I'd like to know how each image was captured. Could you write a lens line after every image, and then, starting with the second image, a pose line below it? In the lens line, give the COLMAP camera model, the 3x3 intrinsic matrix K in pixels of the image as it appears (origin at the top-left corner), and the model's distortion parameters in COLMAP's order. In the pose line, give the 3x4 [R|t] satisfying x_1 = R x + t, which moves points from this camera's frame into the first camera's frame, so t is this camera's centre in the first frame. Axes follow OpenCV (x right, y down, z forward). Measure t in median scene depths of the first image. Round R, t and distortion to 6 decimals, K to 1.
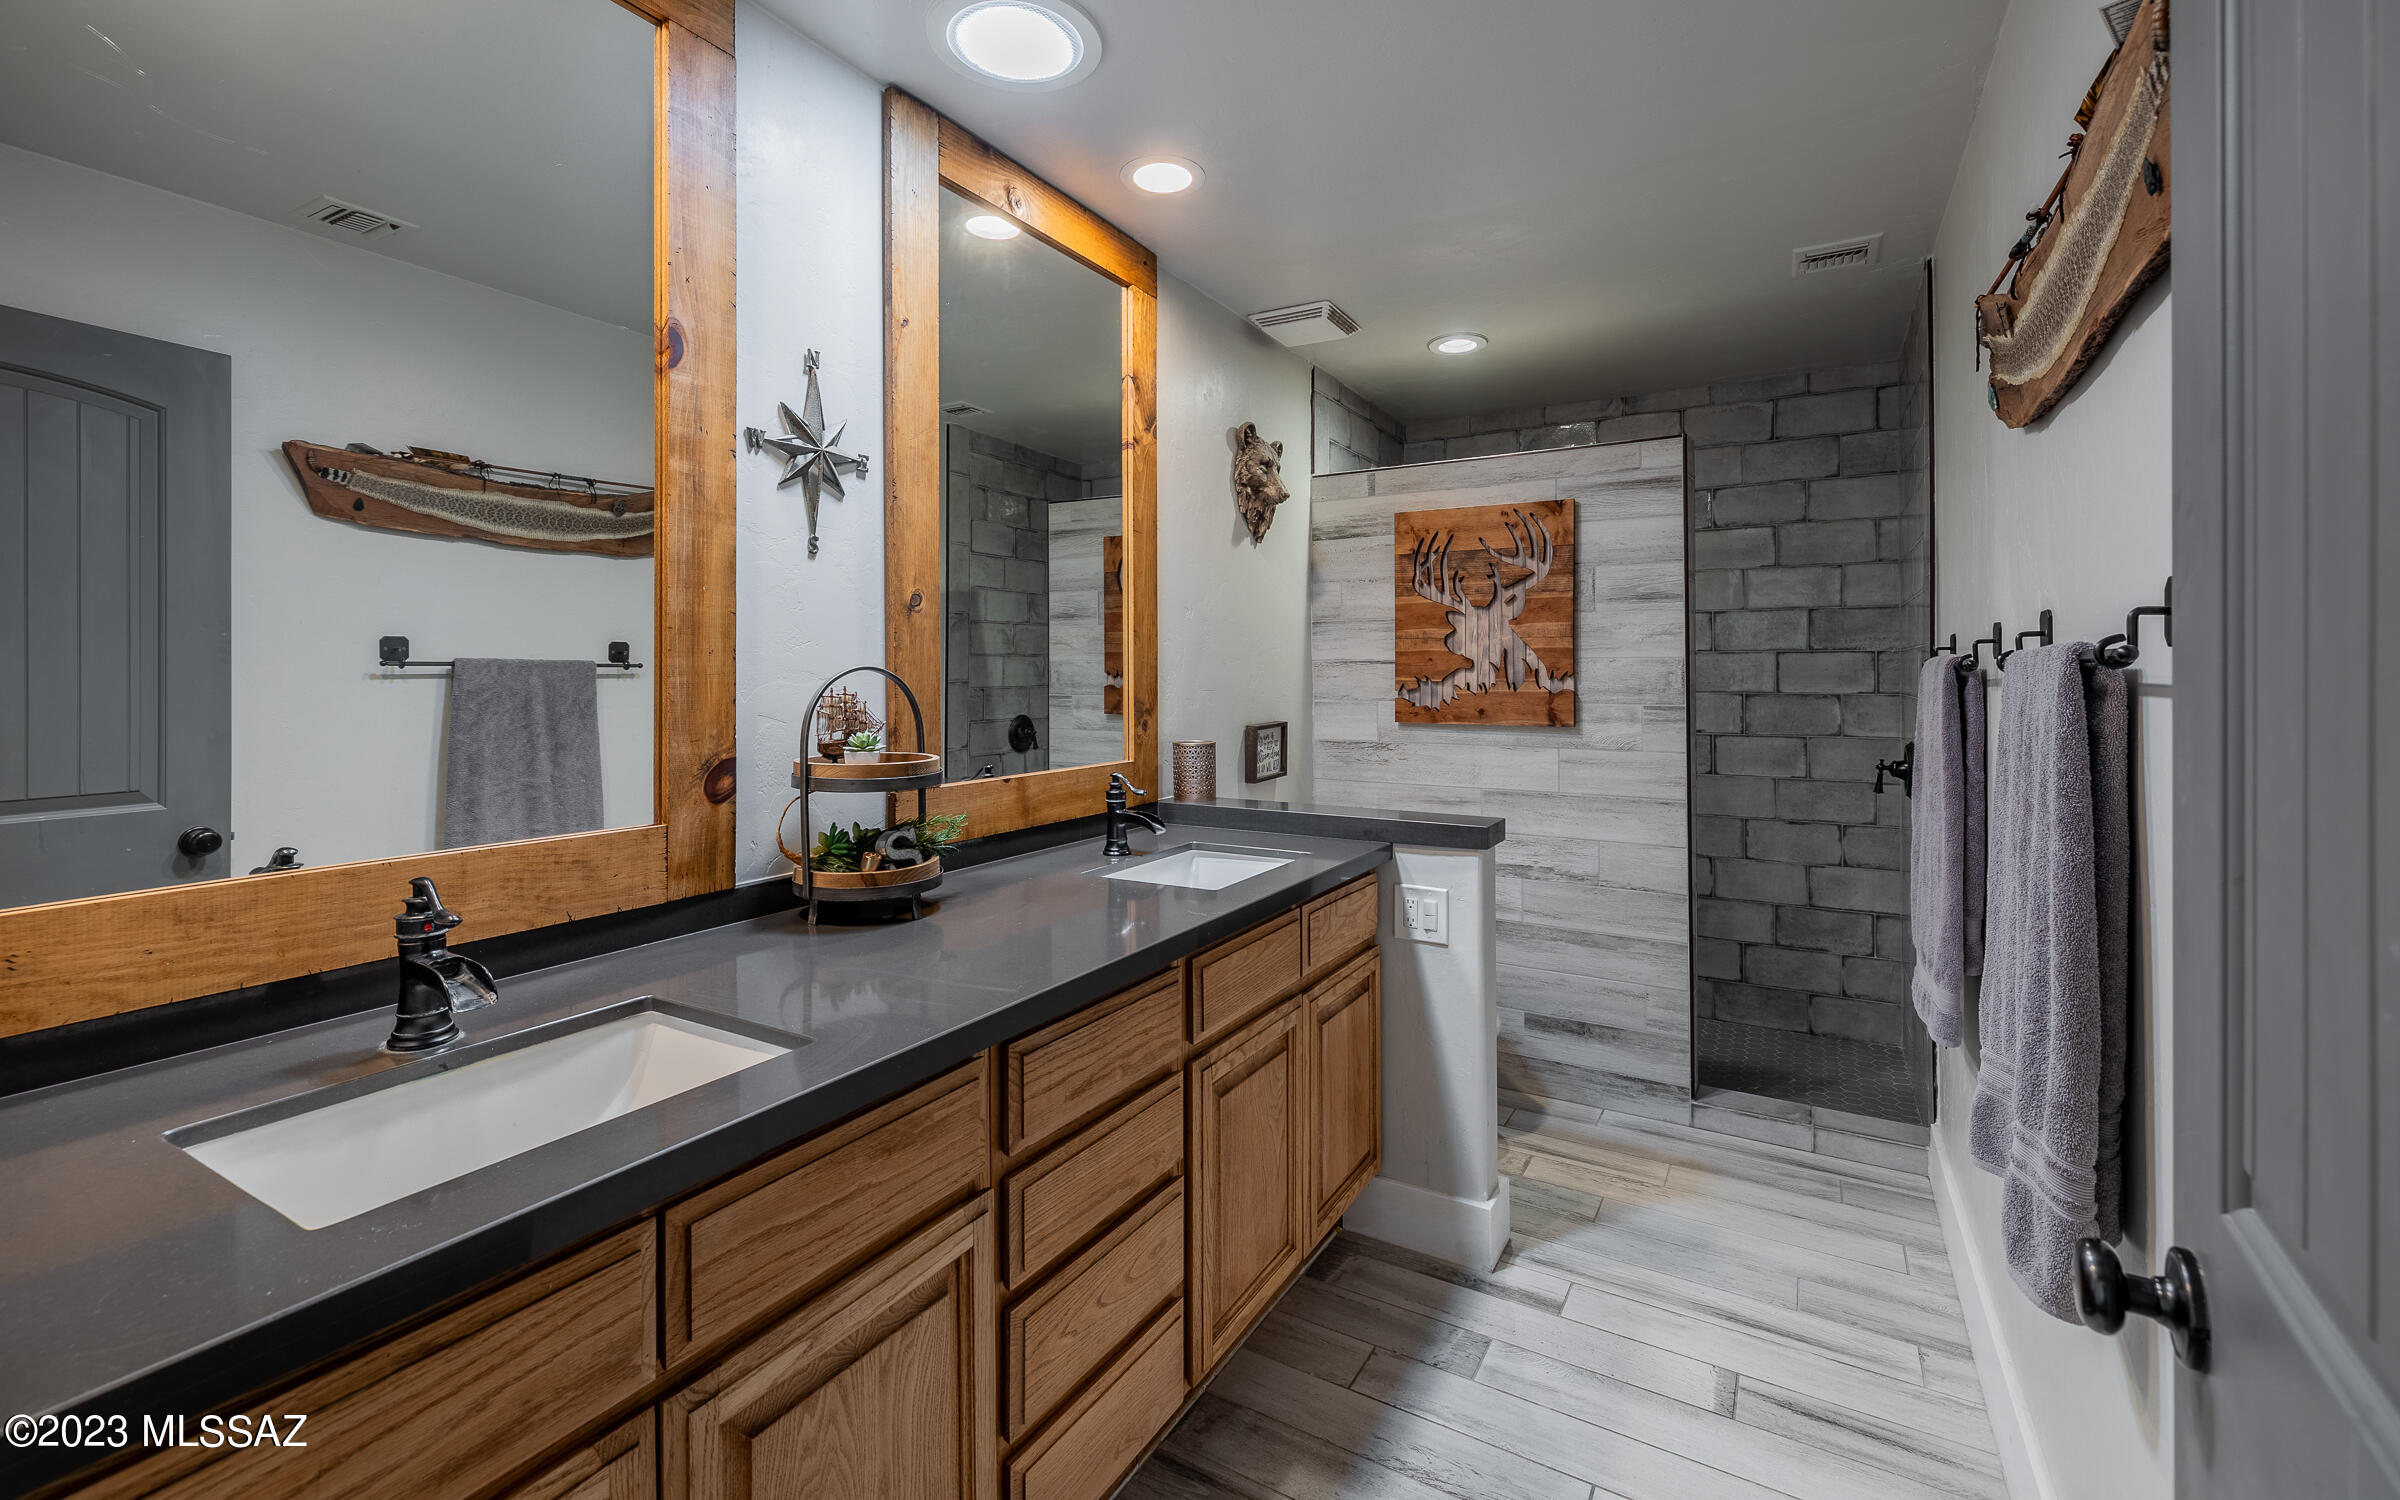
lens RADIAL K [[1019.4, 0, 1204.6], [0, 1019.4, 653.9], [0, 0, 1]] dist [-0.003055, -0.000940]
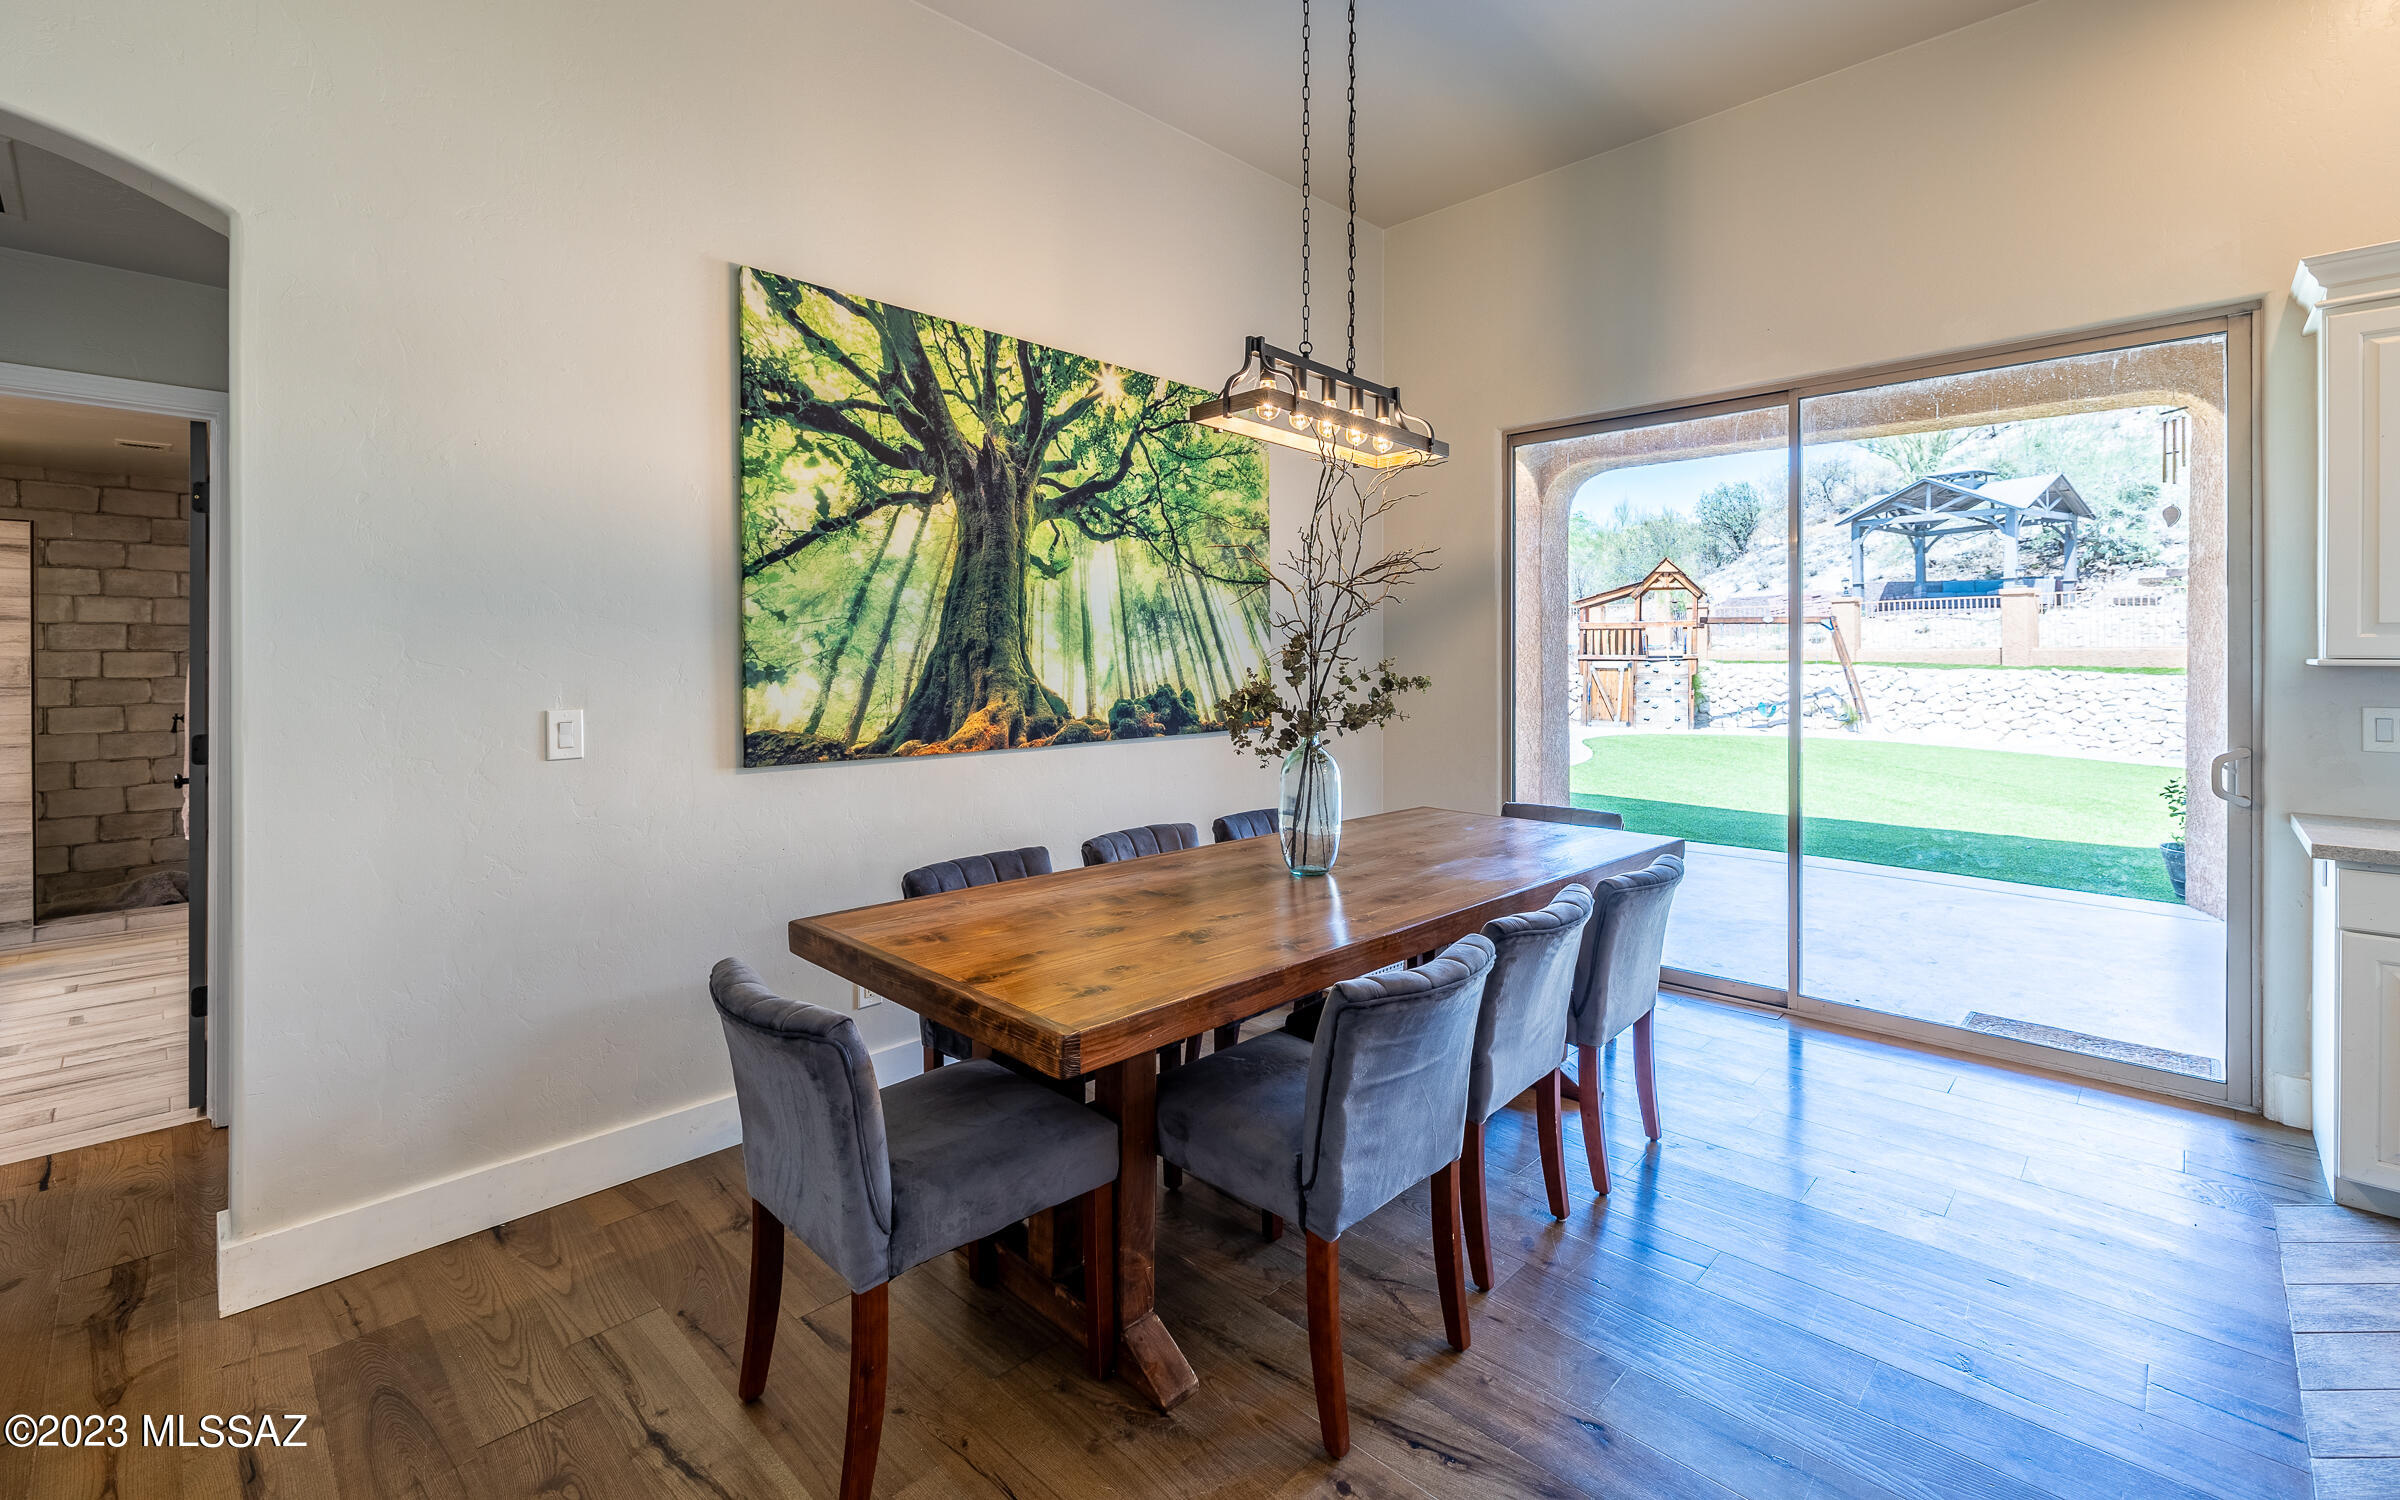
lens RADIAL K [[1019.4, 0, 1204.6], [0, 1019.4, 653.9], [0, 0, 1]] dist [-0.003055, -0.000940]
pose [[0.221765, 0.001781, 0.975099, -0.571777], [-0.010621, 0.999943, 0.000589, -0.016930], [-0.975042, -0.010487, 0.221771, -0.980822]]
